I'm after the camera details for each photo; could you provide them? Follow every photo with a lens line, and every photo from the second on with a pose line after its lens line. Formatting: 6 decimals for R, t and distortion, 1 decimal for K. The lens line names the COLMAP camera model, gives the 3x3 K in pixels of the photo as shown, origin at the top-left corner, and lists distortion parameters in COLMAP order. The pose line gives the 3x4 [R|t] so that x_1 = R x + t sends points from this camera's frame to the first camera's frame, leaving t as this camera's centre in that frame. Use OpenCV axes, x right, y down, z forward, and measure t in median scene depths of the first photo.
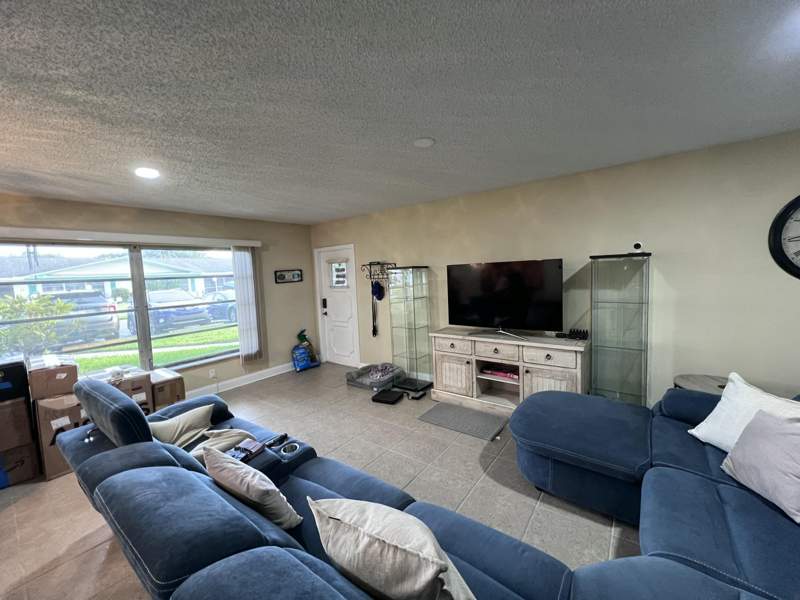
lens RADIAL K [[321.4, 0, 399.1], [0, 321.4, 299.1], [0, 0, 1]] dist [-0.001049, -0.000090]
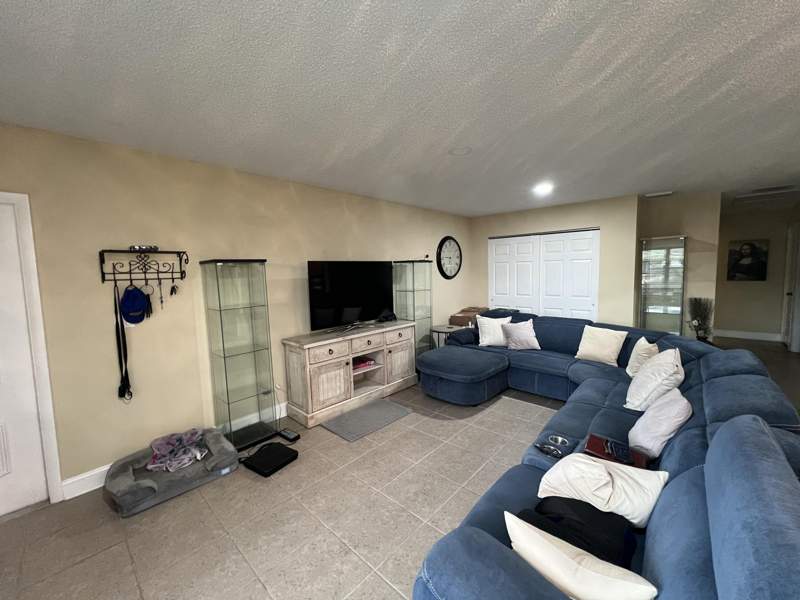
lens RADIAL K [[321.4, 0, 397.8], [0, 321.4, 299.3], [0, 0, 1]] dist [-0.001049, -0.000090]
pose [[0.101700, -0.045479, 0.993775, -0.707310], [0.105716, 0.993792, 0.034662, -0.010006], [-0.989182, 0.101533, 0.105876, 0.724212]]
